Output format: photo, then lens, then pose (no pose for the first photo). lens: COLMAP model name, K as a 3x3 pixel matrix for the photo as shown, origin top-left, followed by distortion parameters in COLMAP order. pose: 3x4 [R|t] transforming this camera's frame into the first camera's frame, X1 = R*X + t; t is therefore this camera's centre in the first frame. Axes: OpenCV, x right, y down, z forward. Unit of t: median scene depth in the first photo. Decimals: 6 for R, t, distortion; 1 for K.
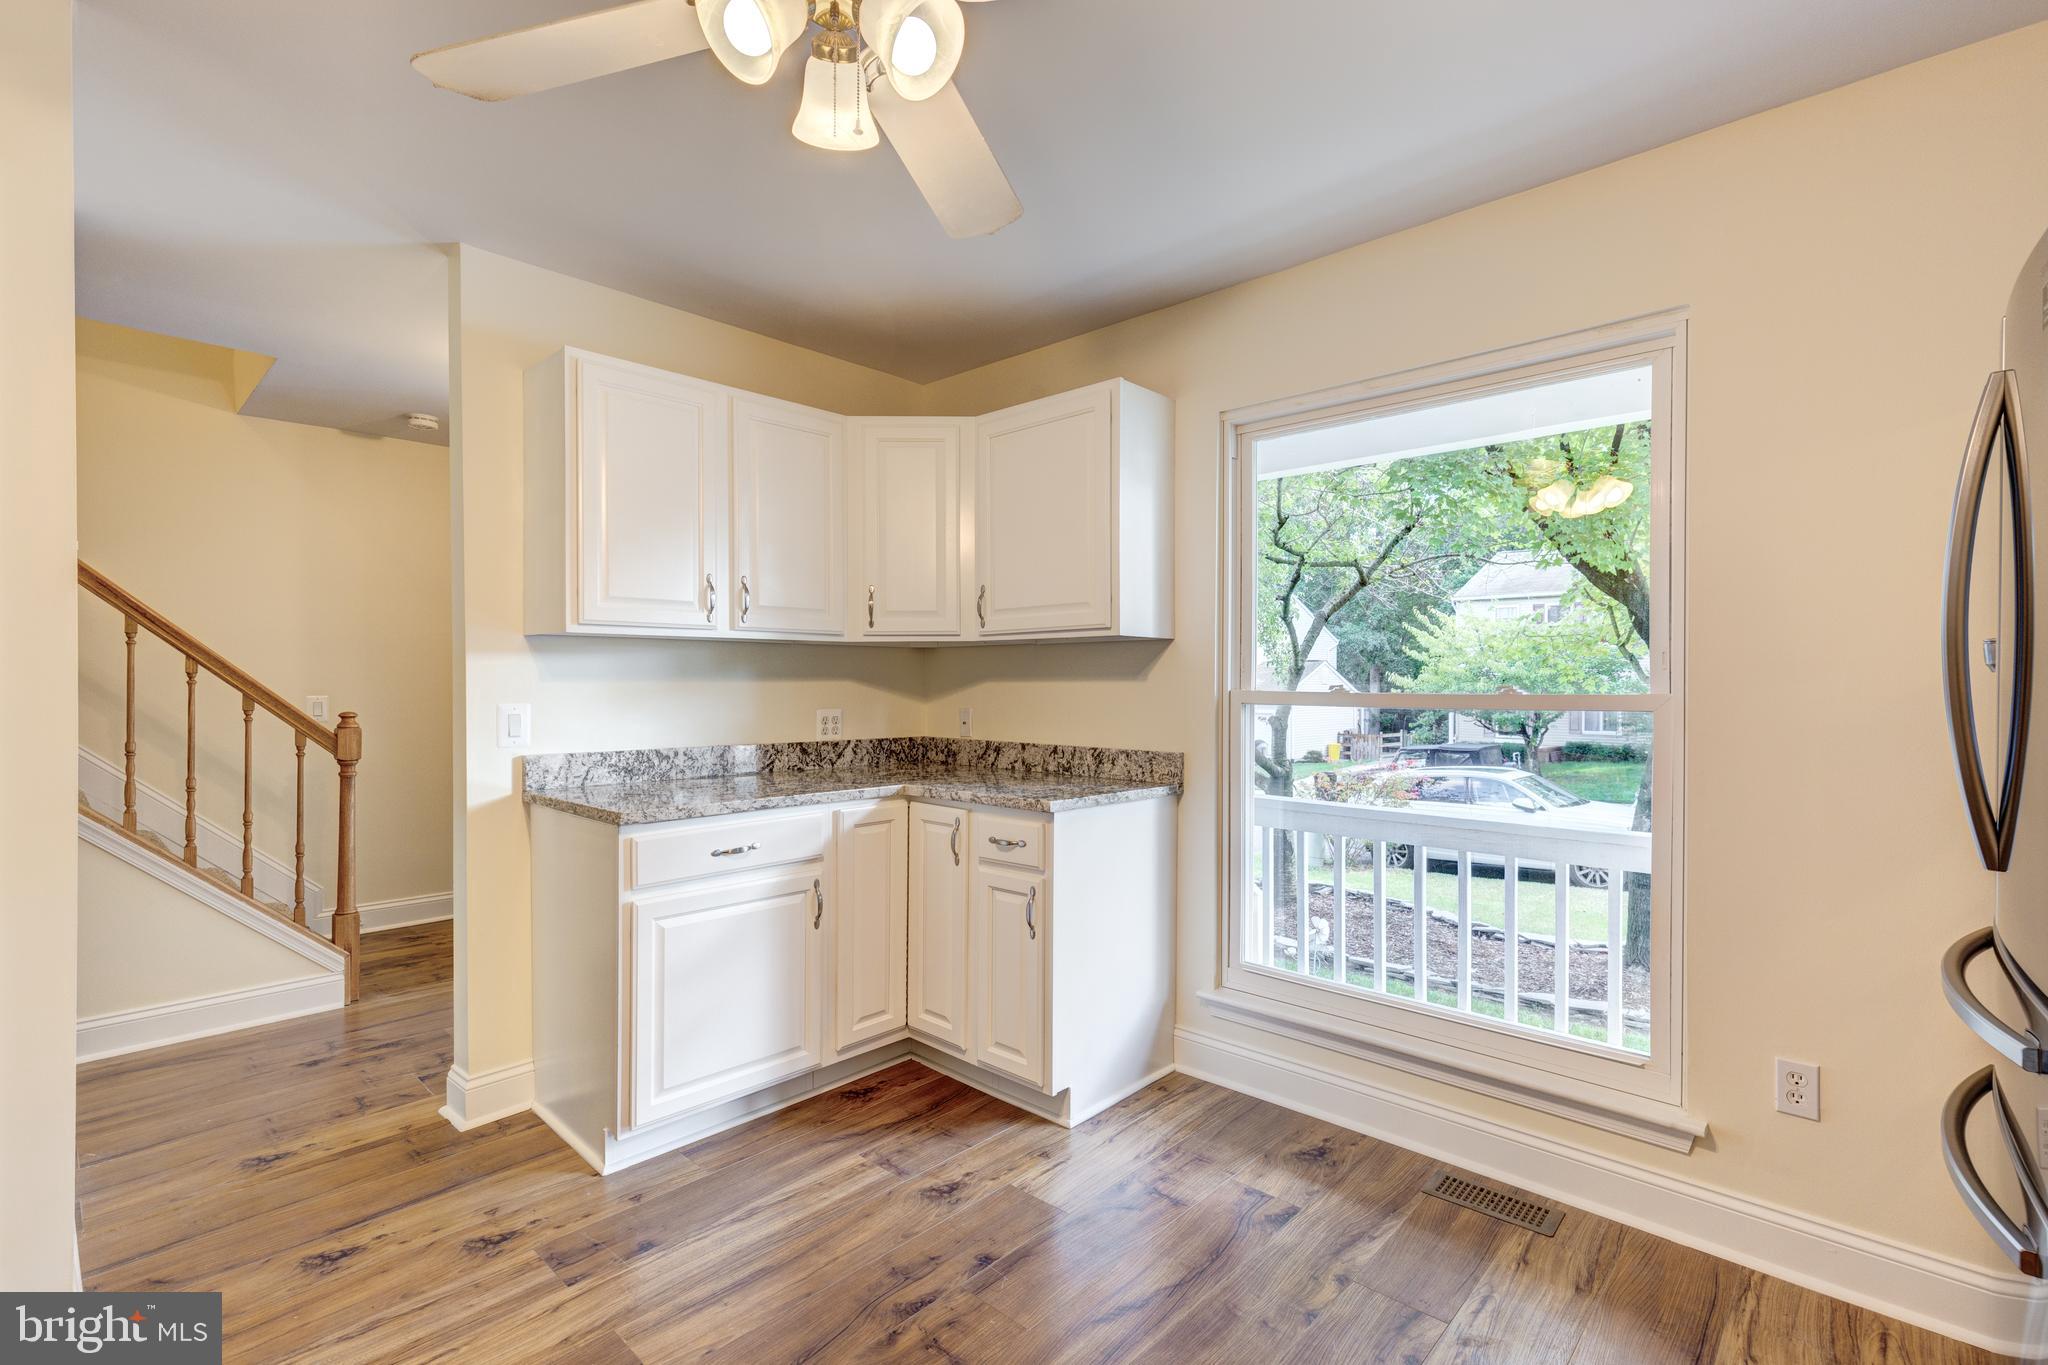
lens RADIAL K [[956.1, 0, 1020.6], [0, 956.1, 668.8], [0, 0, 1]] dist [0.015355, -0.005780]
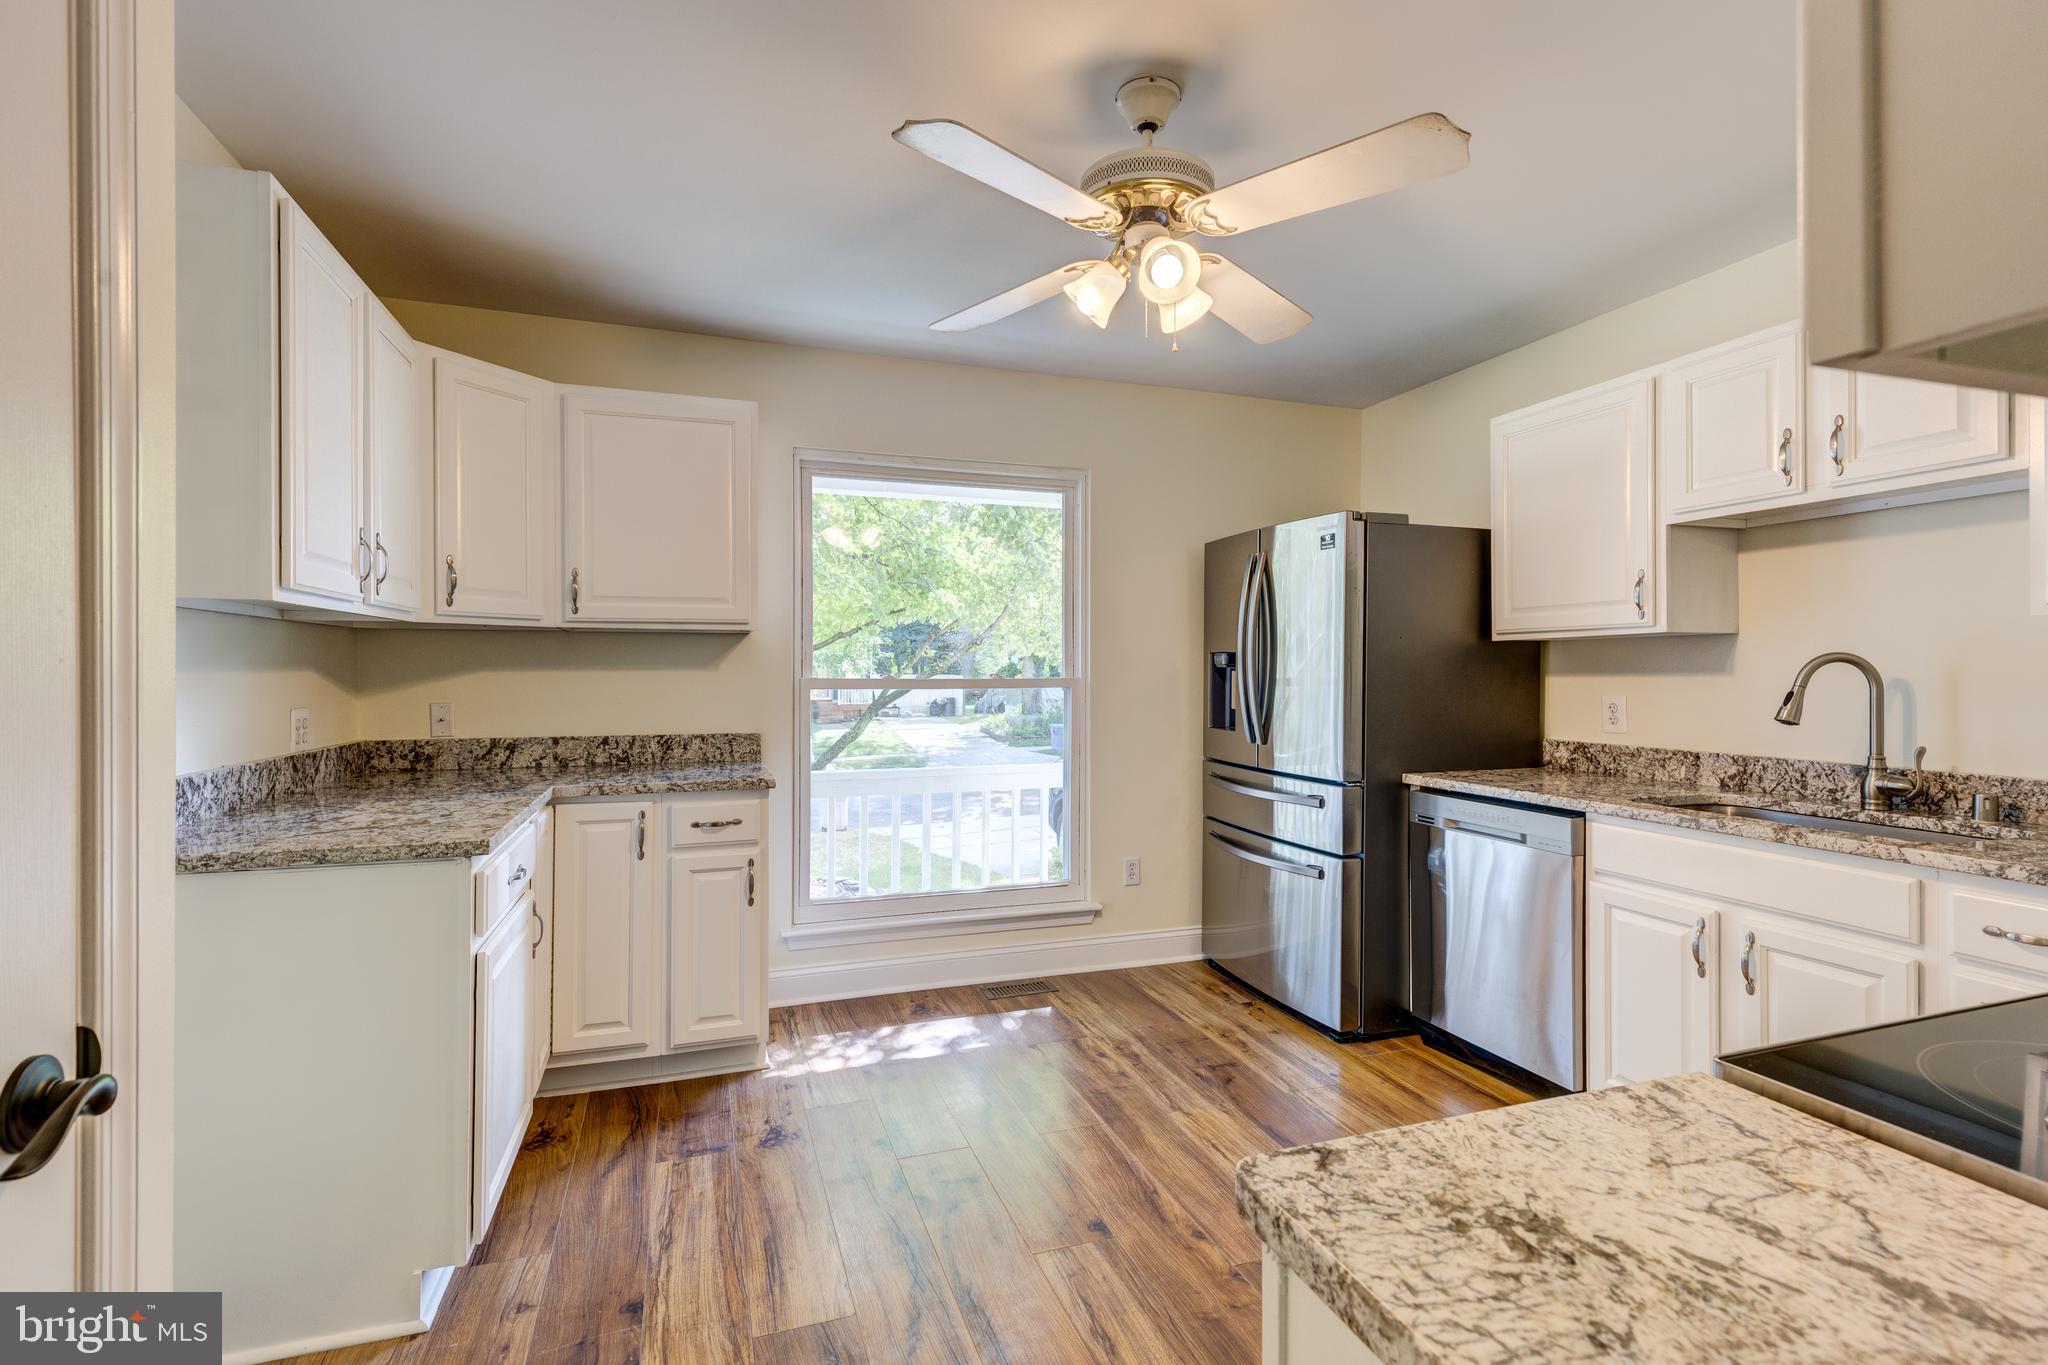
lens RADIAL K [[956.1, 0, 1020.6], [0, 956.1, 668.8], [0, 0, 1]] dist [0.015355, -0.005780]
pose [[0.452834, 0.000229, 0.891595, -0.707737], [-0.011033, 0.999925, 0.005347, 0.001539], [-0.891526, -0.012258, 0.452803, 0.199804]]
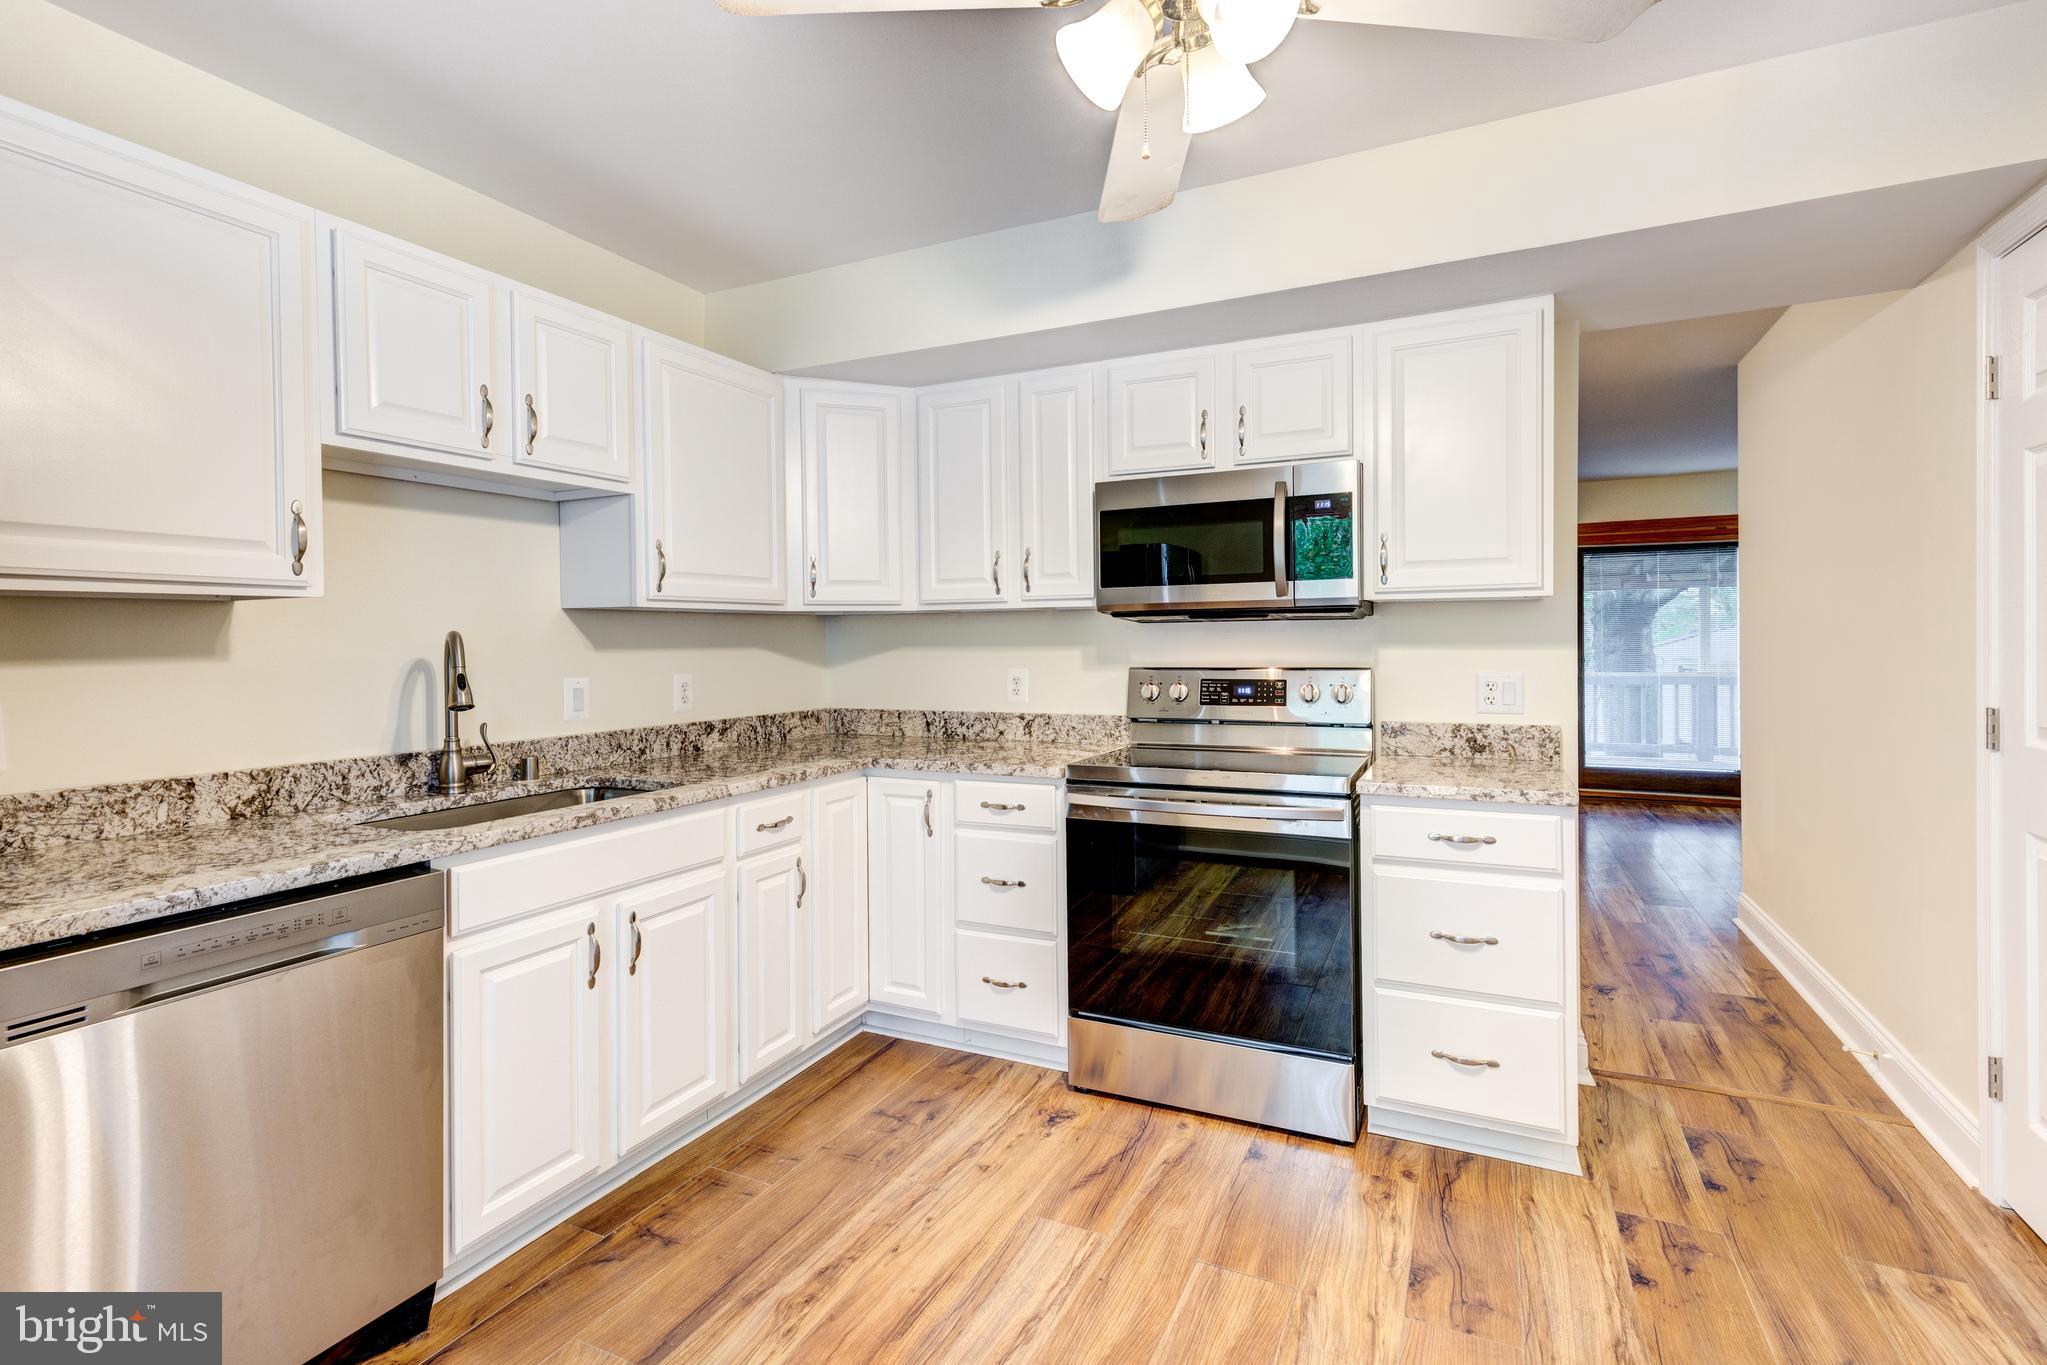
lens RADIAL K [[971.9, 0, 1029.9], [0, 971.9, 648.5], [0, 0, 1]] dist [0.015200, -0.000460]
pose [[-0.944400, 0.012044, -0.328577, 0.112201], [0.014785, 0.999874, -0.005845, 0.009266], [0.328465, -0.010378, -0.944459, 0.804364]]
